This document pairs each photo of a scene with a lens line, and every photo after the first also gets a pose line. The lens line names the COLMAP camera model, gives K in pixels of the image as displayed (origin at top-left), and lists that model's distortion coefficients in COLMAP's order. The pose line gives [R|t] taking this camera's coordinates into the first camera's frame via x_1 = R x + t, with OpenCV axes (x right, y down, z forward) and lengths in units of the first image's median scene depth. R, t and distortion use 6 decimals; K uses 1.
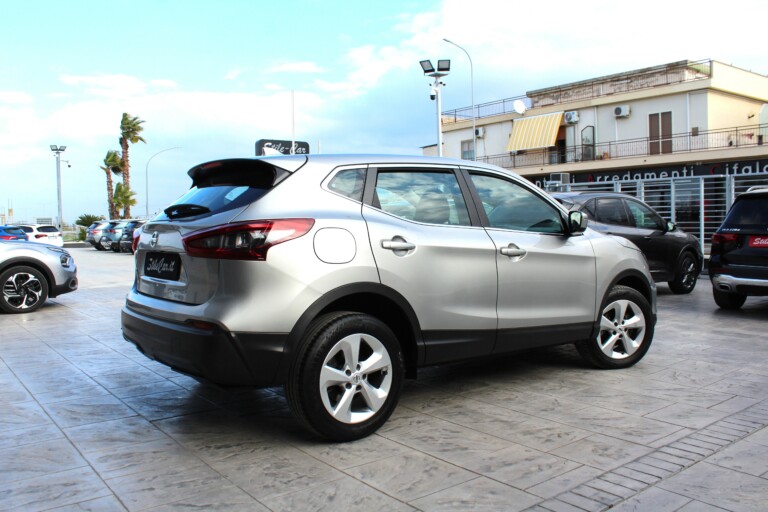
lens RADIAL K [[637.1, 0, 384.0], [0, 637.1, 256.0], [0, 0, 1]] dist [-0.143552, 0.113487]
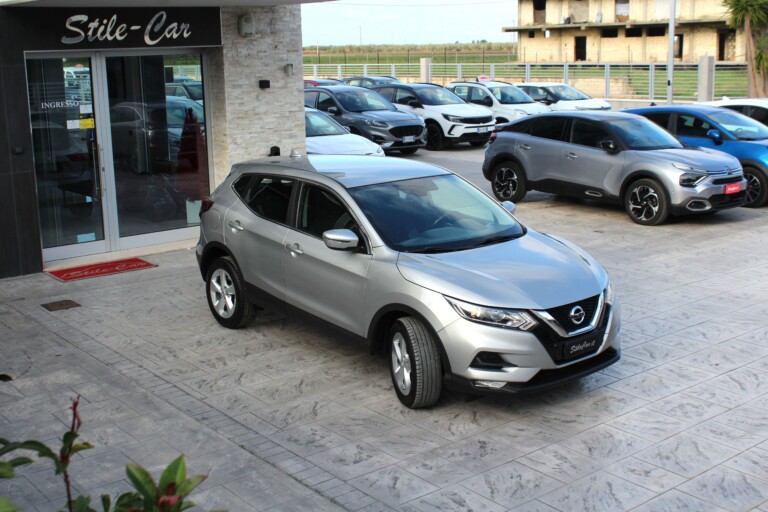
lens RADIAL K [[967.5, 0, 384.0], [0, 967.5, 256.0], [0, 0, 1]] dist [-0.025671, -0.012199]
pose [[0.023709, 0.229798, -0.972950, 2.369746], [-0.037671, 0.972737, 0.228829, -0.503909], [0.999009, 0.031226, 0.031719, 1.233617]]
